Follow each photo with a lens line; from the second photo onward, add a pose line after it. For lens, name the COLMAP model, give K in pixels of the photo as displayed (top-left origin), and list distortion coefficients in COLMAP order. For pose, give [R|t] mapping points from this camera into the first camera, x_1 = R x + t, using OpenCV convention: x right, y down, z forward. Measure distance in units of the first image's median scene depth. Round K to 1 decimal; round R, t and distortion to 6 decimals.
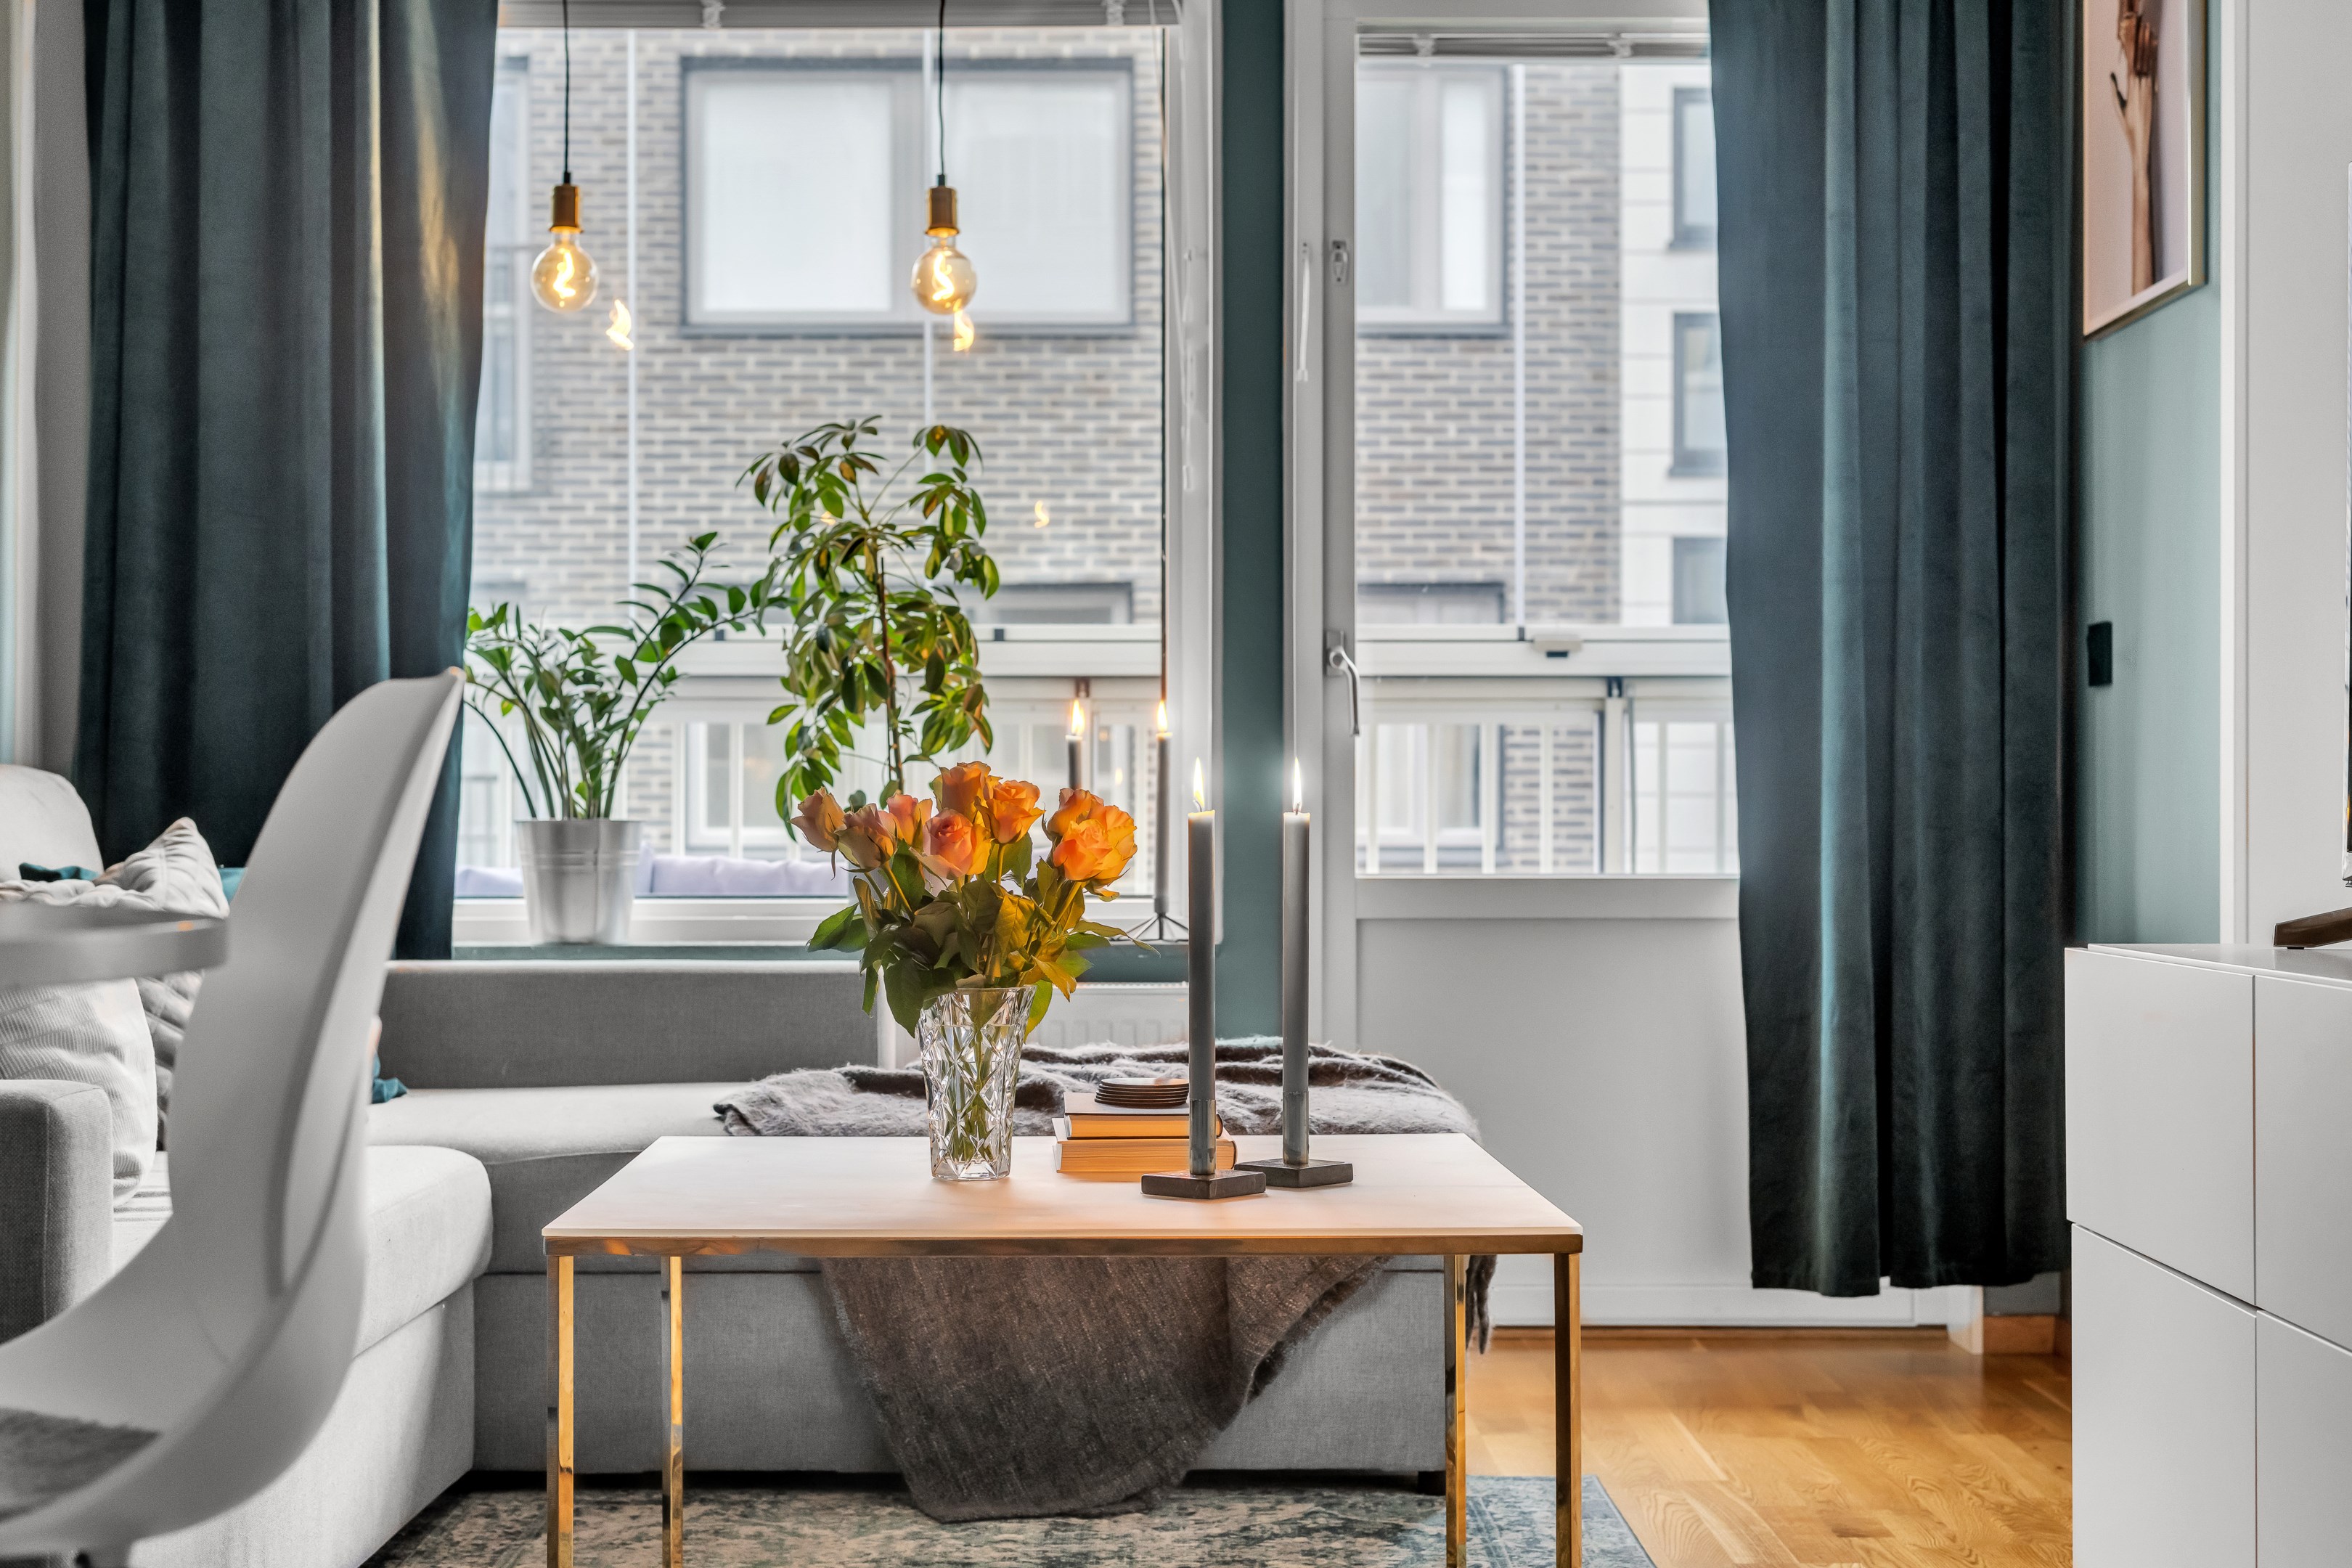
lens RADIAL K [[3512.0, 0, 1177.7], [0, 3512.0, 823.5], [0, 0, 1]] dist [0.006592, -0.026713]
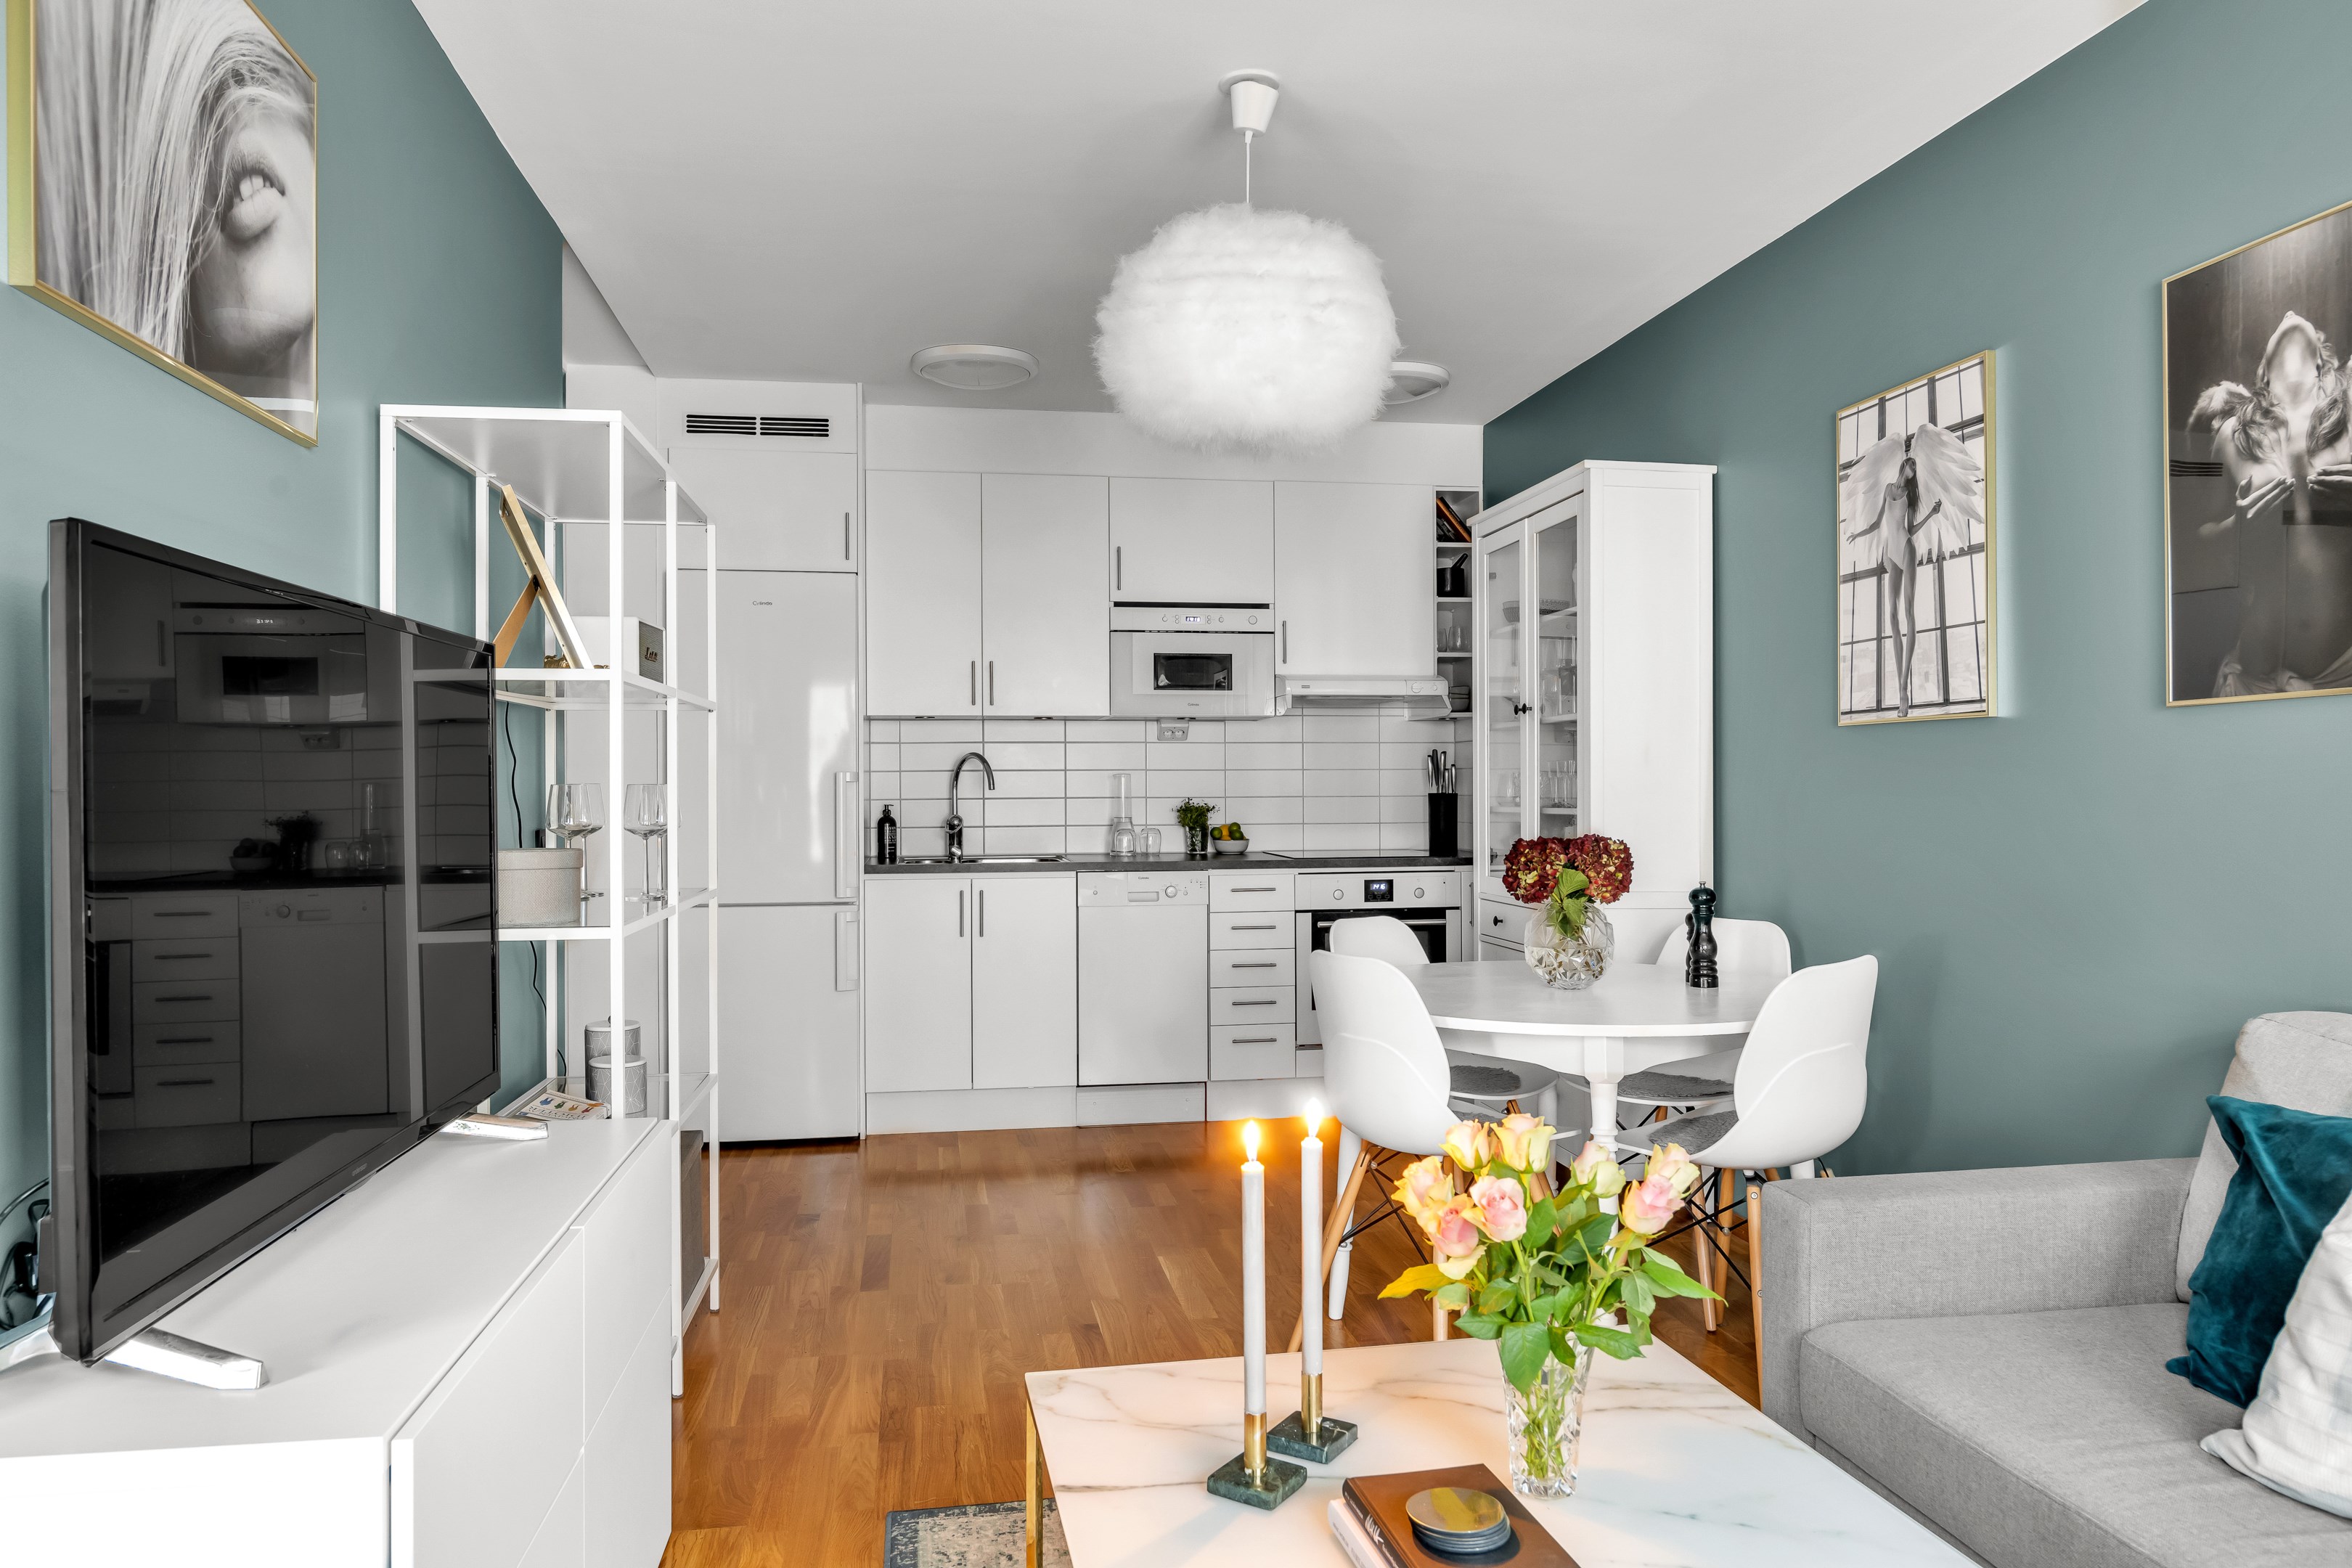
lens RADIAL K [[1572.6, 0, 1170.8], [0, 1572.6, 773.6], [0, 0, 1]] dist [-0.003777, 0.004747]
pose [[-0.988167, 0.003452, -0.153345, 0.087269], [0.004509, 0.999968, -0.006545, -0.080857], [0.153318, -0.007159, -0.988151, 0.943435]]
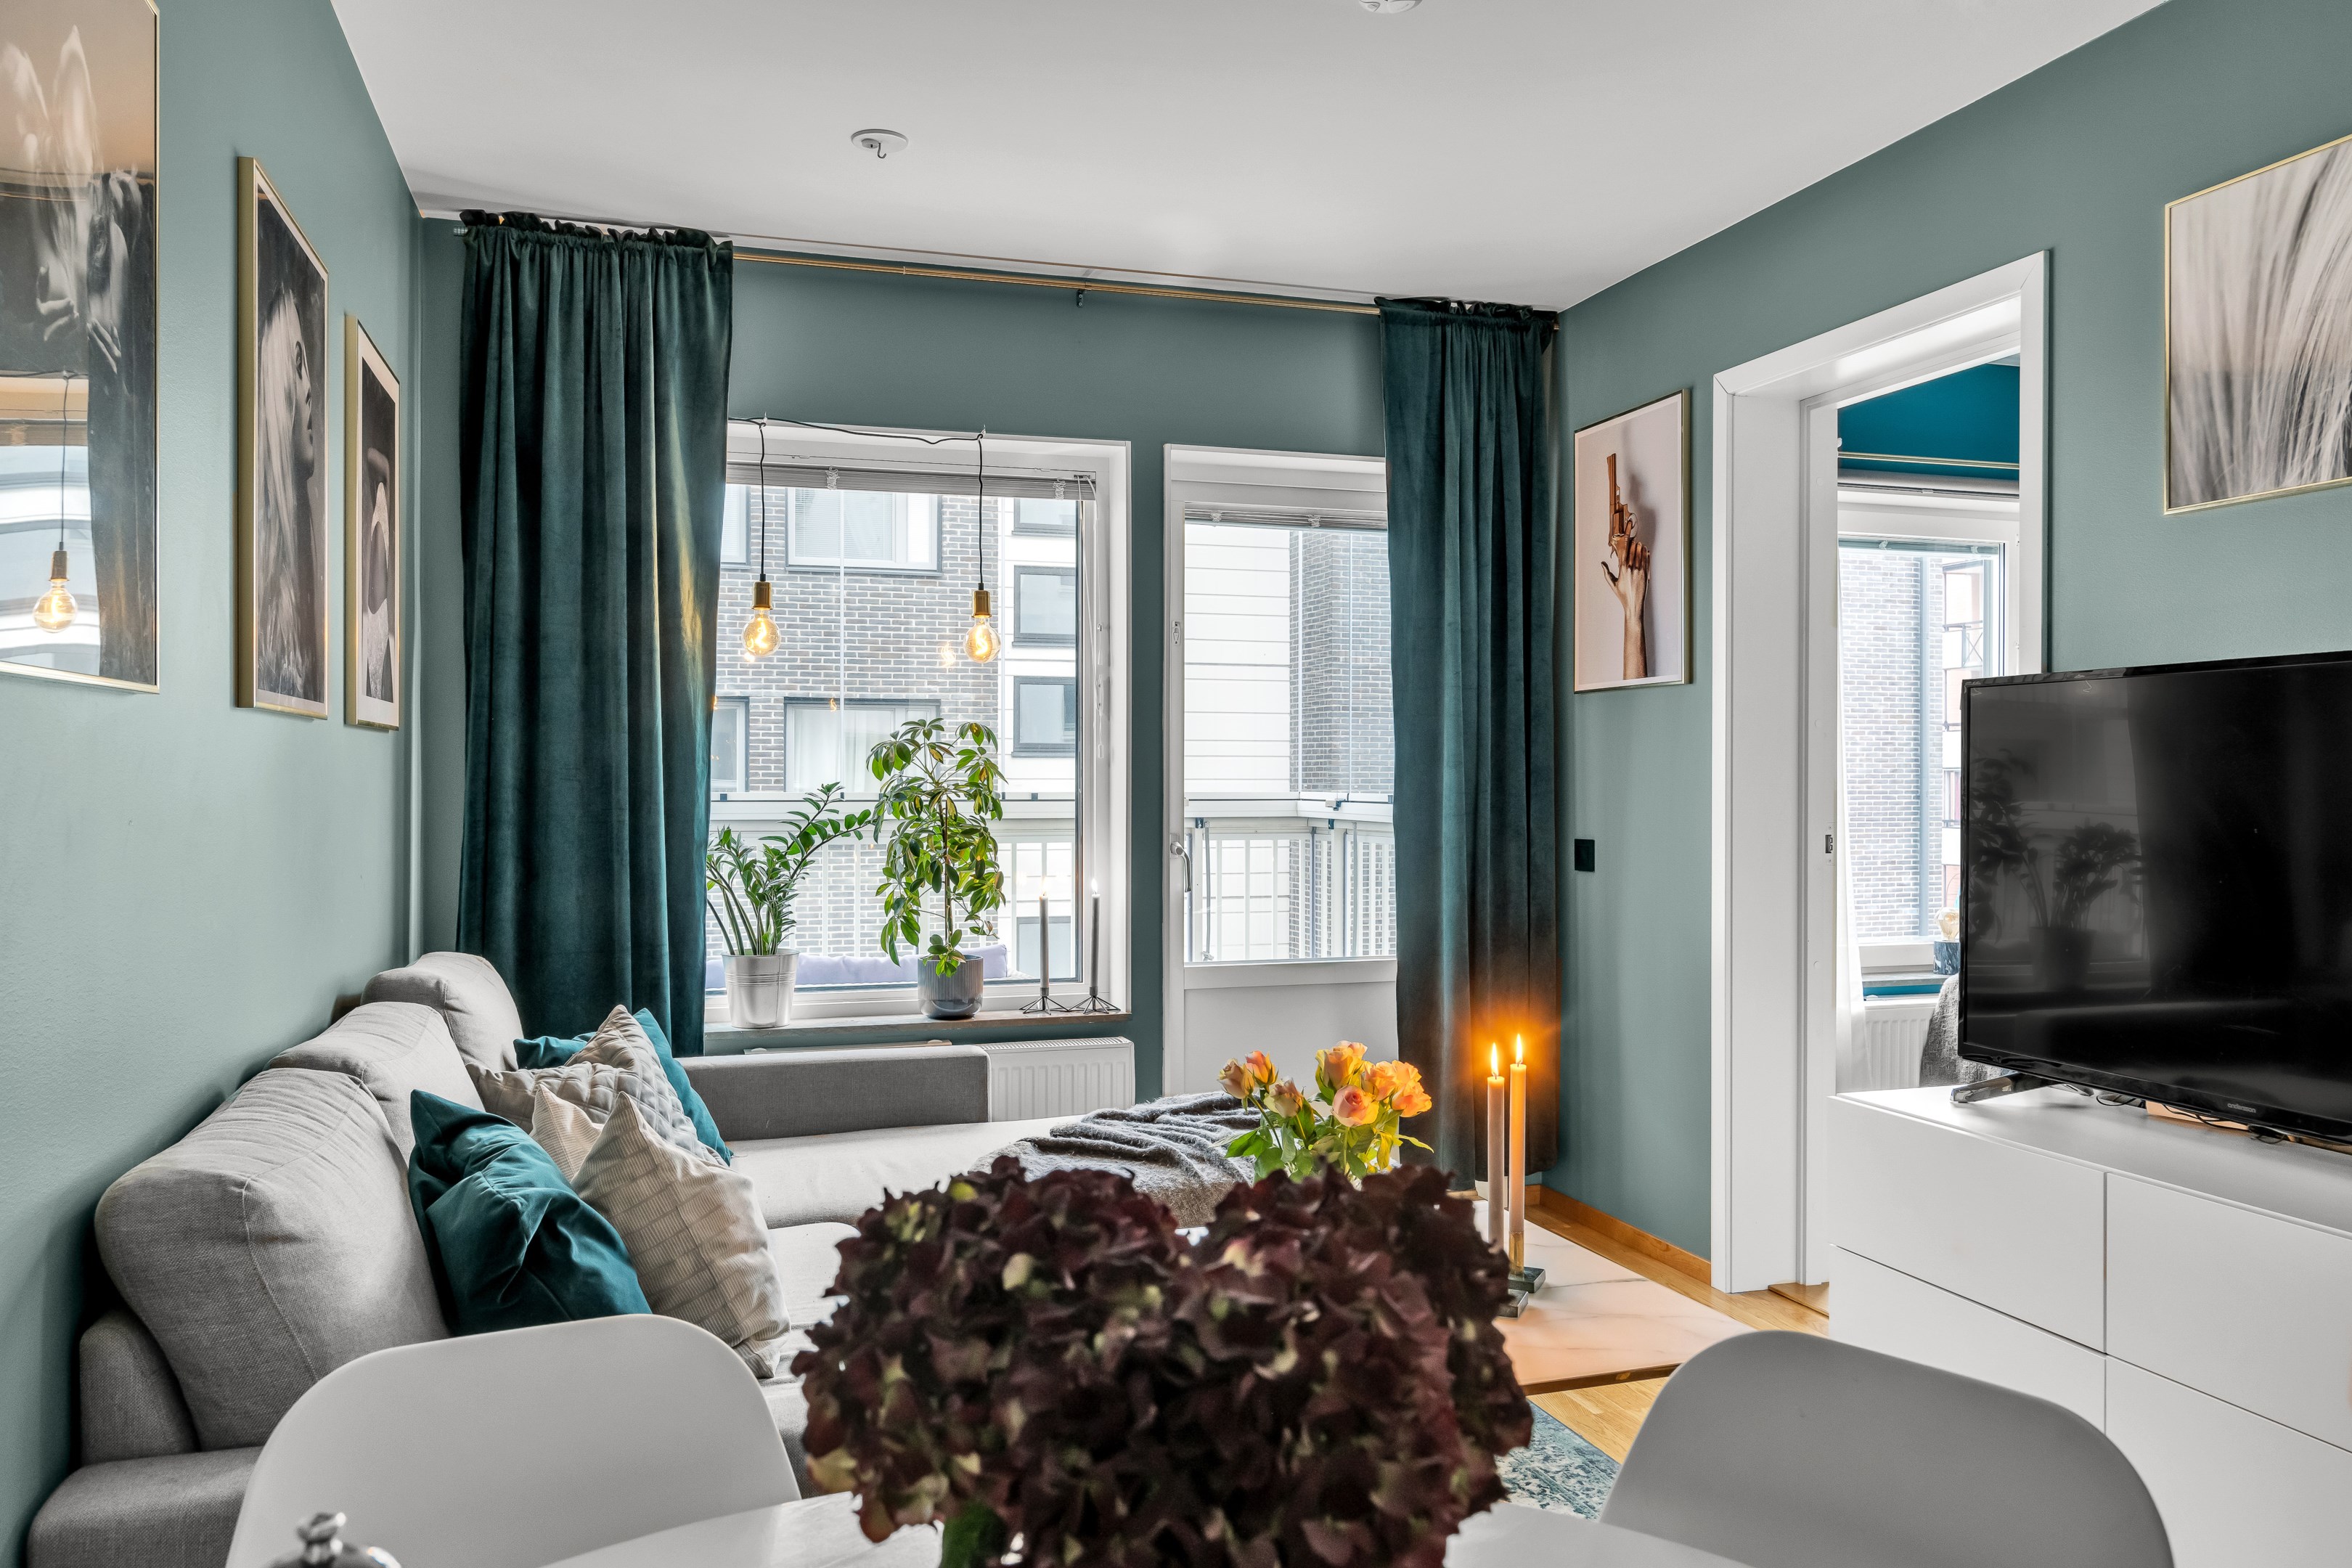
lens RADIAL K [[1674.0, 0, 1174.8], [0, 1674.0, 788.5], [0, 0, 1]] dist [-0.006911, -0.001331]
pose [[0.955817, -0.000420, 0.293963, -0.225710], [-0.001287, 0.999983, 0.005613, -0.088557], [-0.293960, -0.005743, 0.955800, 0.171924]]
